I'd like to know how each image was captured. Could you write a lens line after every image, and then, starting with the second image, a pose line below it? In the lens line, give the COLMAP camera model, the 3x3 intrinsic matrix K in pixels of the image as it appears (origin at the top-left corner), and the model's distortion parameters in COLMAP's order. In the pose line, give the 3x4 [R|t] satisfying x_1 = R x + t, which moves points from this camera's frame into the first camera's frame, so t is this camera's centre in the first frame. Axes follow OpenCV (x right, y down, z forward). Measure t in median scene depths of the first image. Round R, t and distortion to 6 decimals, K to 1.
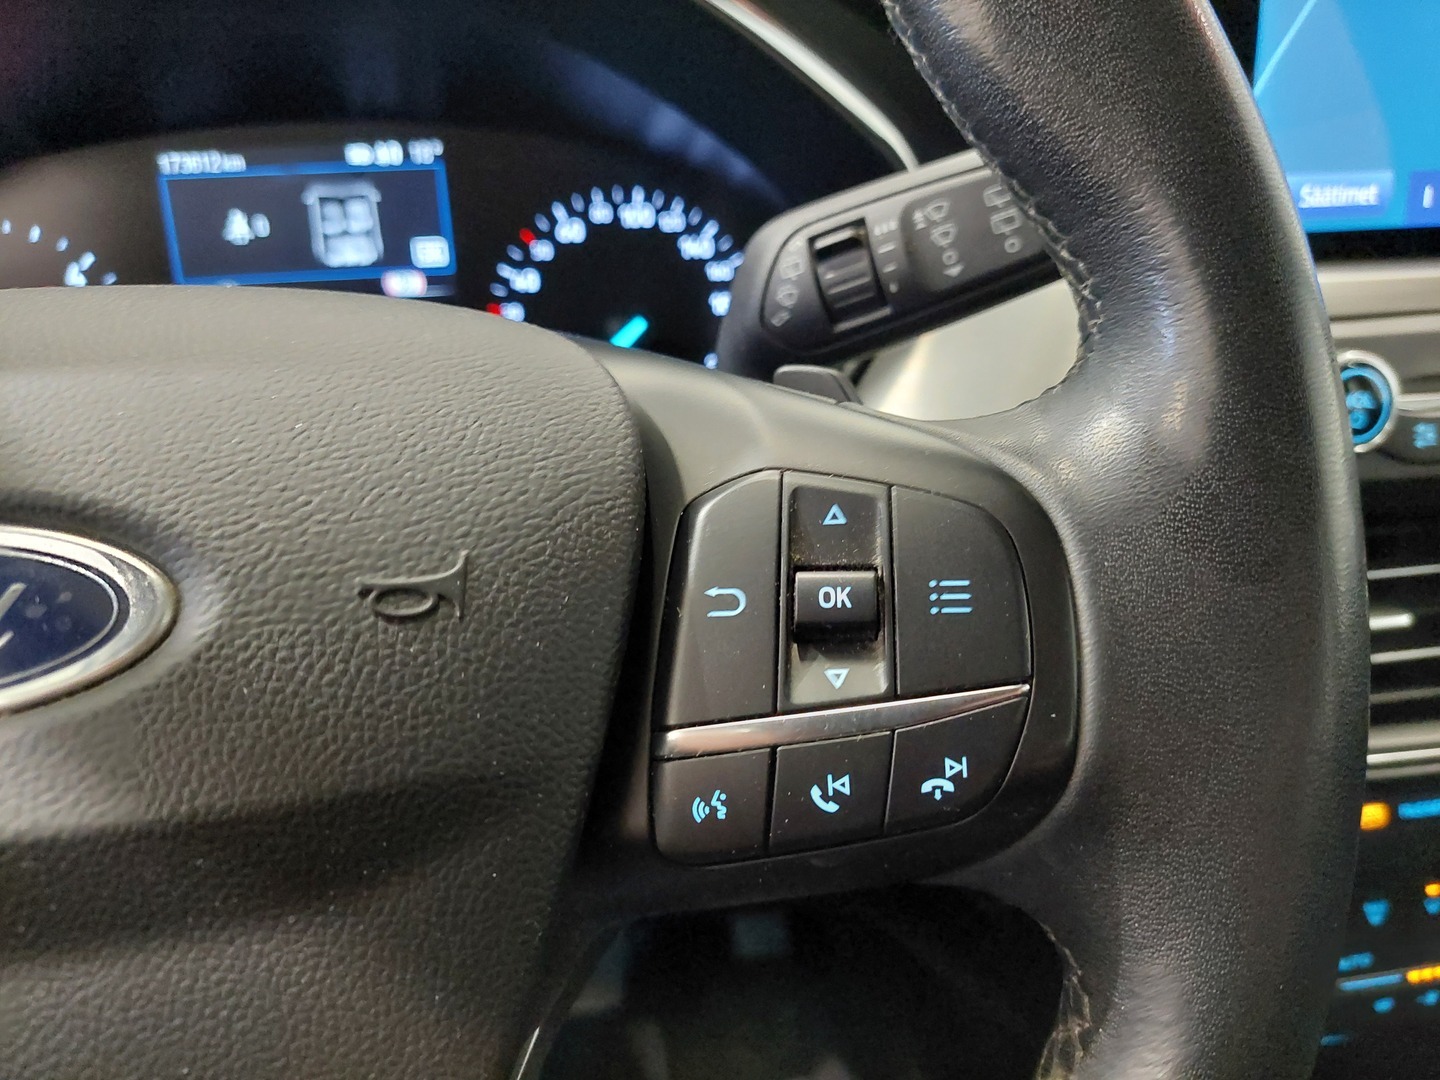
lens RADIAL K [[1084.0, 0, 729.0], [0, 1084.0, 534.3], [0, 0, 1]] dist [0.036210, -0.086175]
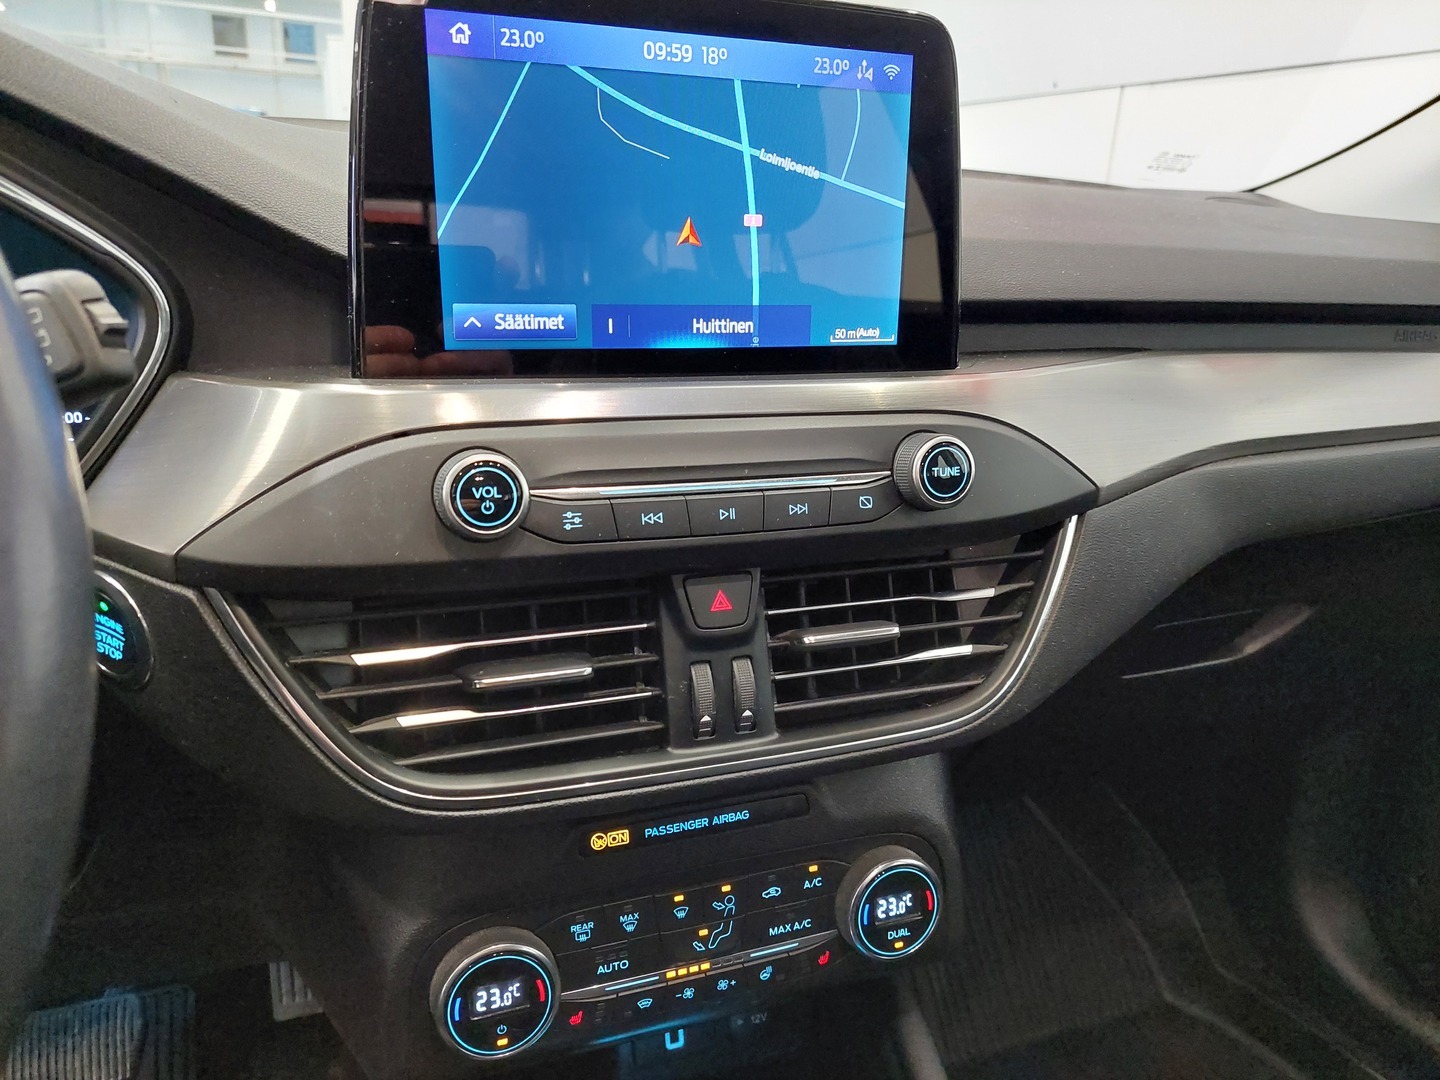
lens RADIAL K [[1032.2, 0, 728.9], [0, 1032.2, 552.7], [0, 0, 1]] dist [0.061687, -0.065285]
pose [[0.977933, 0.001772, 0.208913, 0.700752], [0.006729, 0.999178, -0.039976, -0.008438], [-0.208812, 0.040500, 0.977117, -0.221184]]
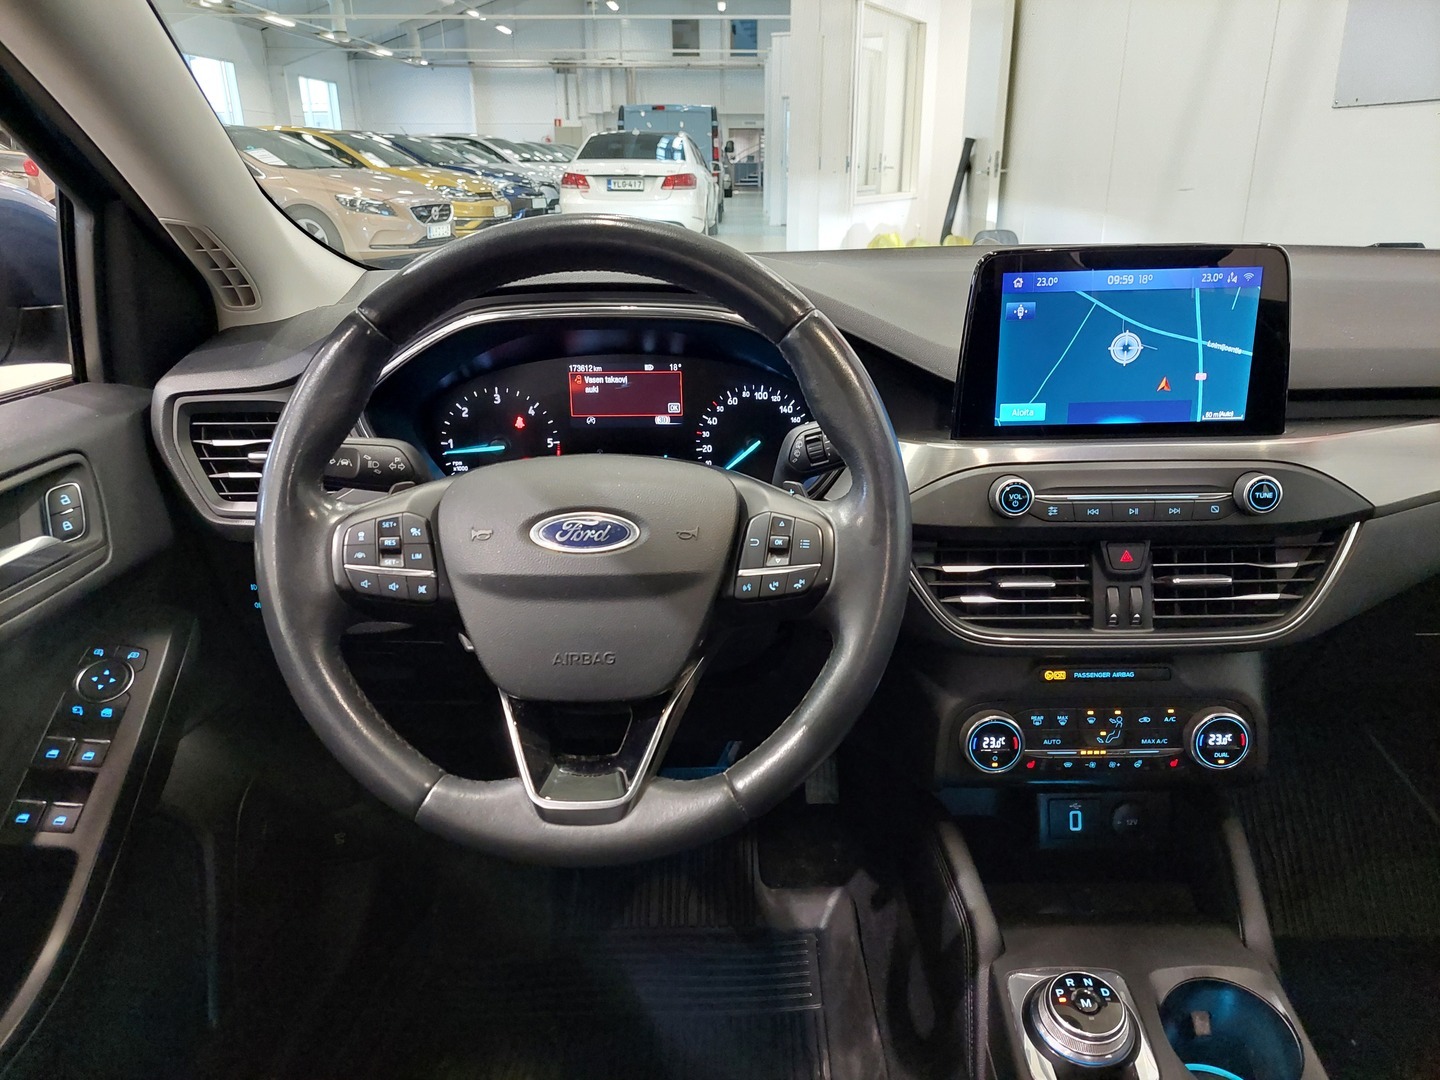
lens RADIAL K [[1032.4, 0, 733.9], [0, 1032.4, 538.9], [0, 0, 1]] dist [0.106004, -0.157690]
pose [[0.987190, 0.066845, -0.144873, 0.315963], [-0.068428, 0.997638, -0.005969, 0.049337], [0.144132, 0.015806, 0.989432, -1.899808]]
